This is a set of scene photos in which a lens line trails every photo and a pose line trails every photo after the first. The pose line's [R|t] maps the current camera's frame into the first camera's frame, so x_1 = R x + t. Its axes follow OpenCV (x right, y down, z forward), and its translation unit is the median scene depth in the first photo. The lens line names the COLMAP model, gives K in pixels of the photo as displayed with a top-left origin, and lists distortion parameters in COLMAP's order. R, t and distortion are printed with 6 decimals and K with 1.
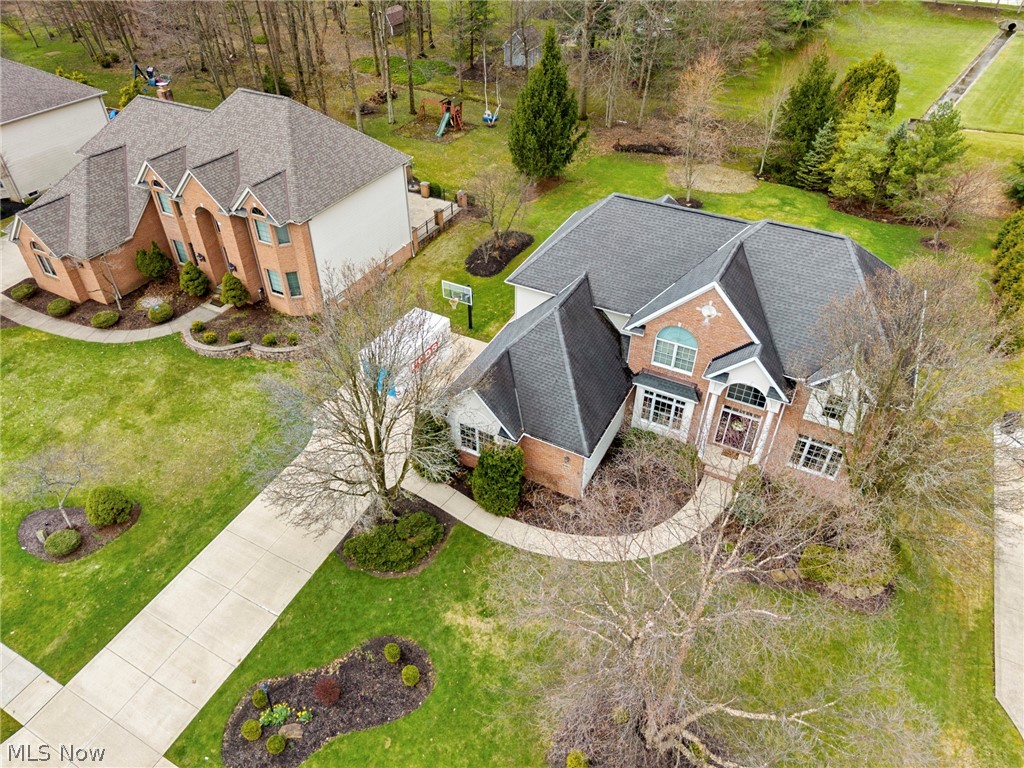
lens RADIAL K [[686.6, 0, 512.0], [0, 686.6, 384.0], [0, 0, 1]] dist [0.011429, -0.003117]
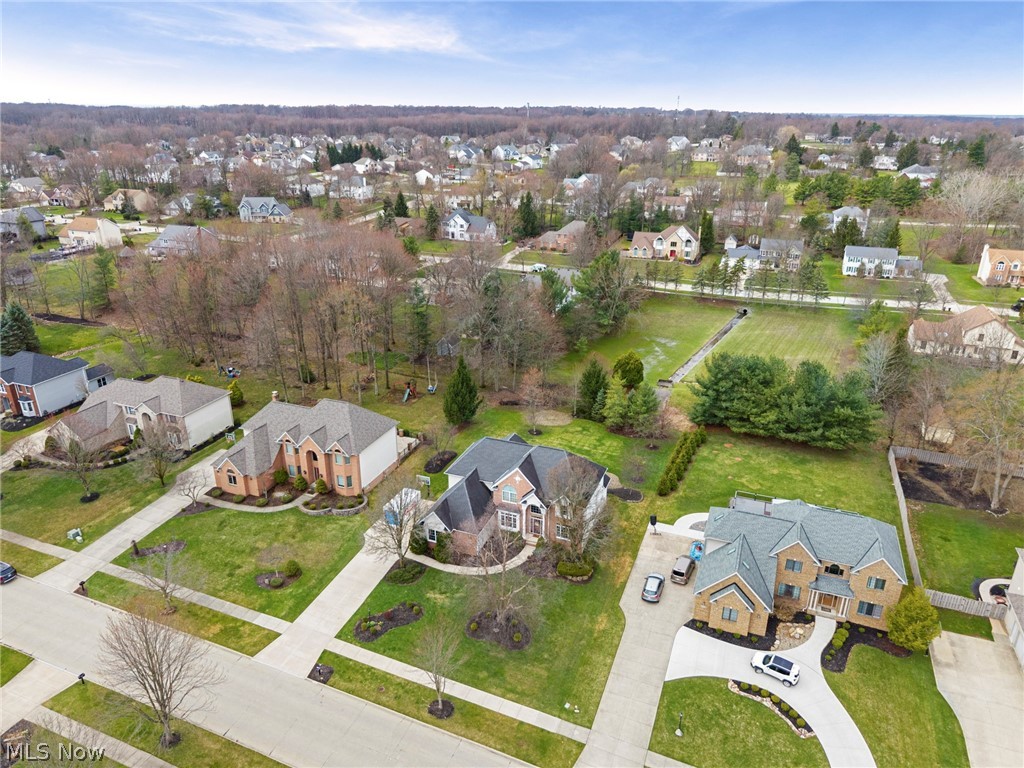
lens RADIAL K [[705.0, 0, 531.4], [0, 705.0, 381.9], [0, 0, 1]] dist [0.063128, -0.001499]
pose [[0.991586, -0.039532, 0.123266, 0.000416], [0.073736, 0.955137, -0.286840, 0.250710], [-0.106397, 0.293515, 0.950015, -1.347228]]
